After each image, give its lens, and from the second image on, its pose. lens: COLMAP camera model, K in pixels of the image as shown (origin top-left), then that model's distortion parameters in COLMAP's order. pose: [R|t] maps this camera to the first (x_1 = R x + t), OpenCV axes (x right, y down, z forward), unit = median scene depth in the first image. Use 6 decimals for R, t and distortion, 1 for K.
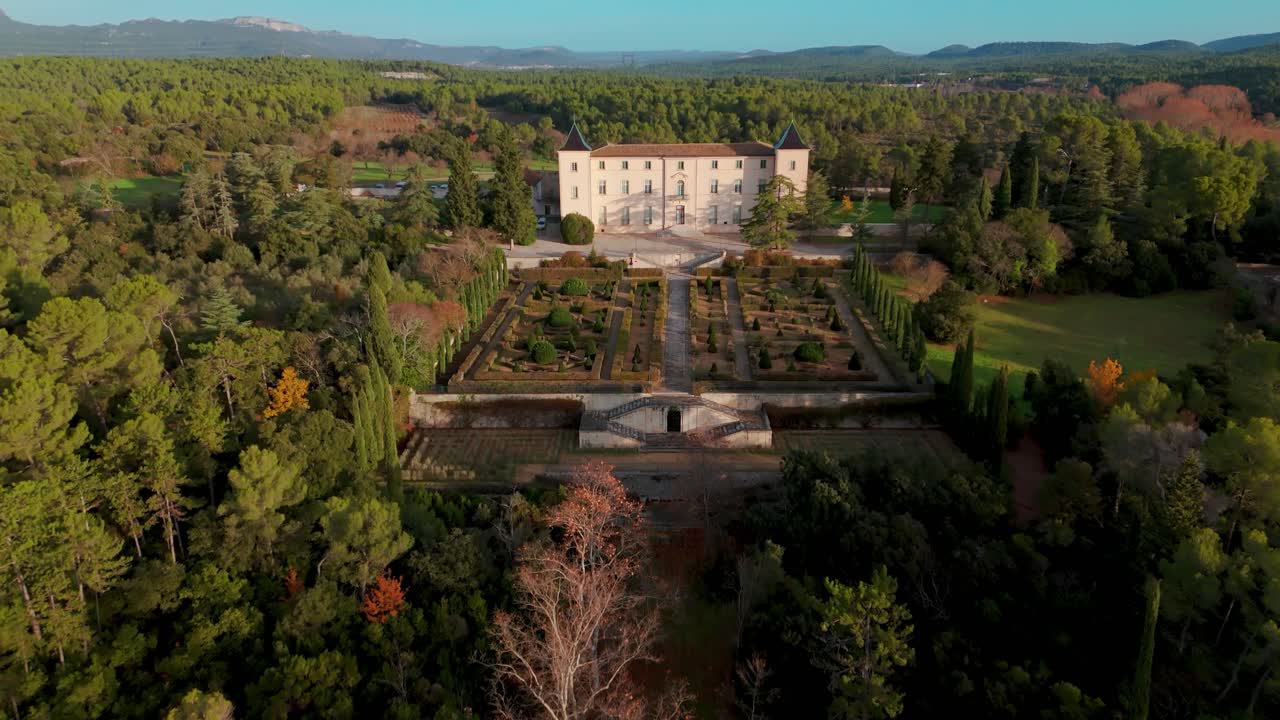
lens RADIAL K [[899.0, 0, 640.0], [0, 899.0, 360.0], [0, 0, 1]] dist [0.046188, -0.003086]
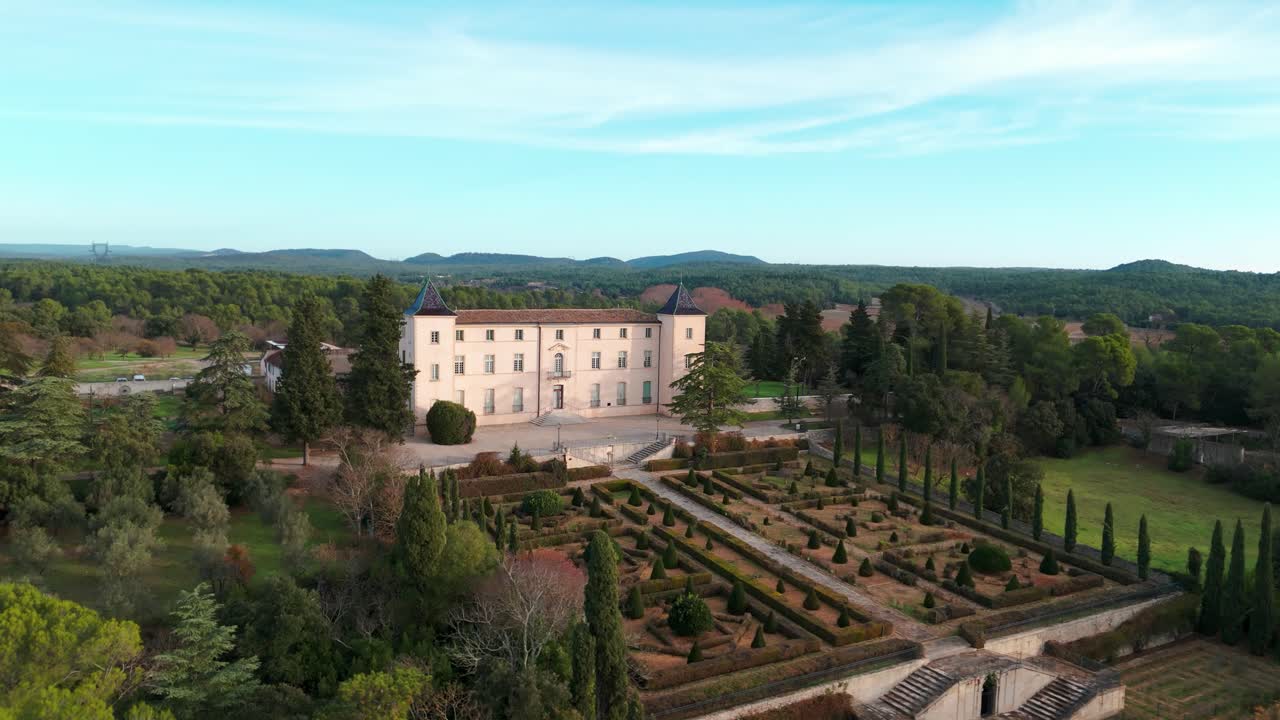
lens RADIAL K [[899.0, 0, 640.0], [0, 899.0, 360.0], [0, 0, 1]] dist [0.046188, -0.003086]
pose [[0.864808, -0.024413, 0.501509, -0.286921], [0.129293, 0.975962, -0.175446, -0.048668], [-0.485171, 0.216569, 0.847176, 0.310345]]
